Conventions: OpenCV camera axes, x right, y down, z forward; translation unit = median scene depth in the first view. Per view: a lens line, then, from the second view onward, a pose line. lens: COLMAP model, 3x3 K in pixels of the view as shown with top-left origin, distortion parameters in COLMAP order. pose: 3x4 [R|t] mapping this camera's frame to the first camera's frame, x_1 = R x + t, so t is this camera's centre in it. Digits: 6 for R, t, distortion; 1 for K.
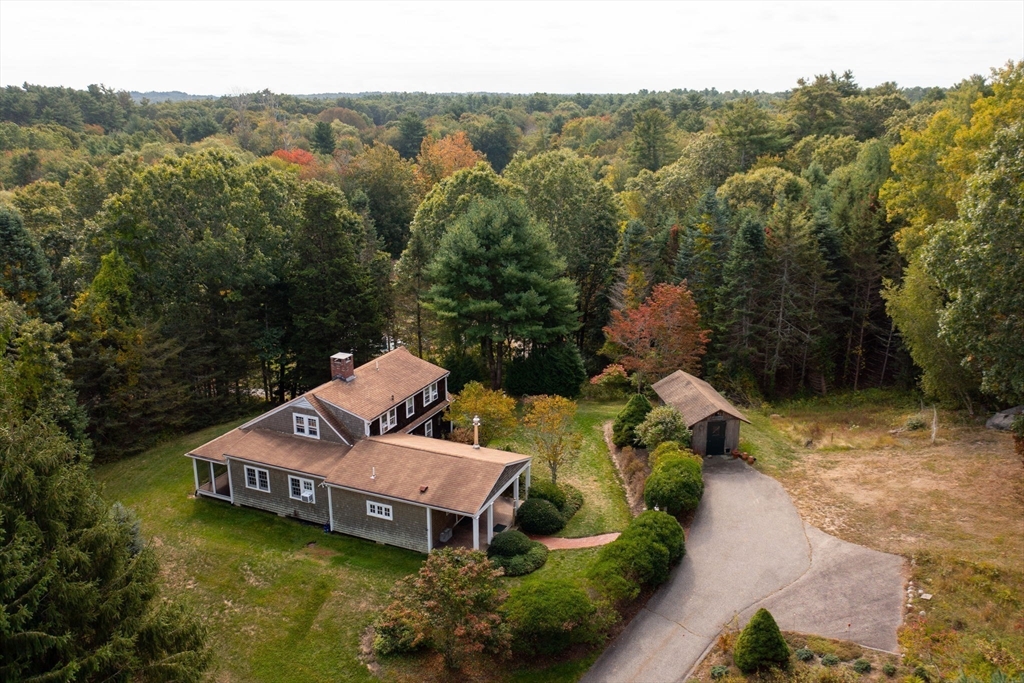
lens RADIAL K [[787.3, 0, 512.9], [0, 787.3, 342.2], [0, 0, 1]] dist [-0.042257, 0.003021]
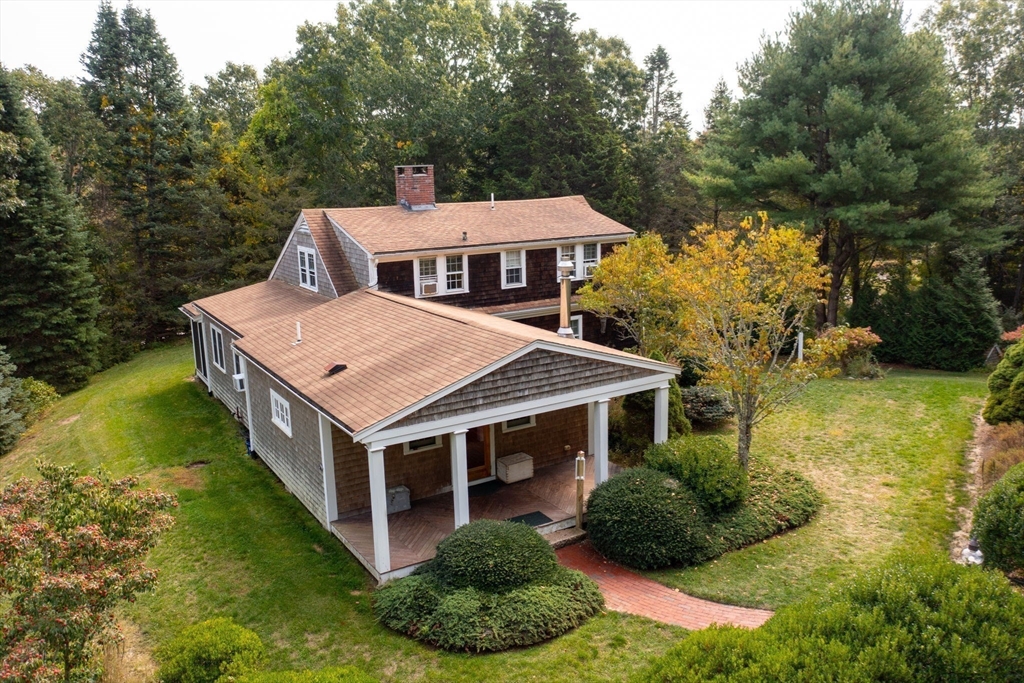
lens RADIAL K [[787.3, 0, 512.7], [0, 787.3, 337.7], [0, 0, 1]] dist [-0.042257, 0.003021]
pose [[0.824721, 0.098081, -0.556970, 0.164593], [-0.132857, 0.990886, -0.022232, 0.145067], [0.549713, 0.092333, 0.830235, 0.614182]]
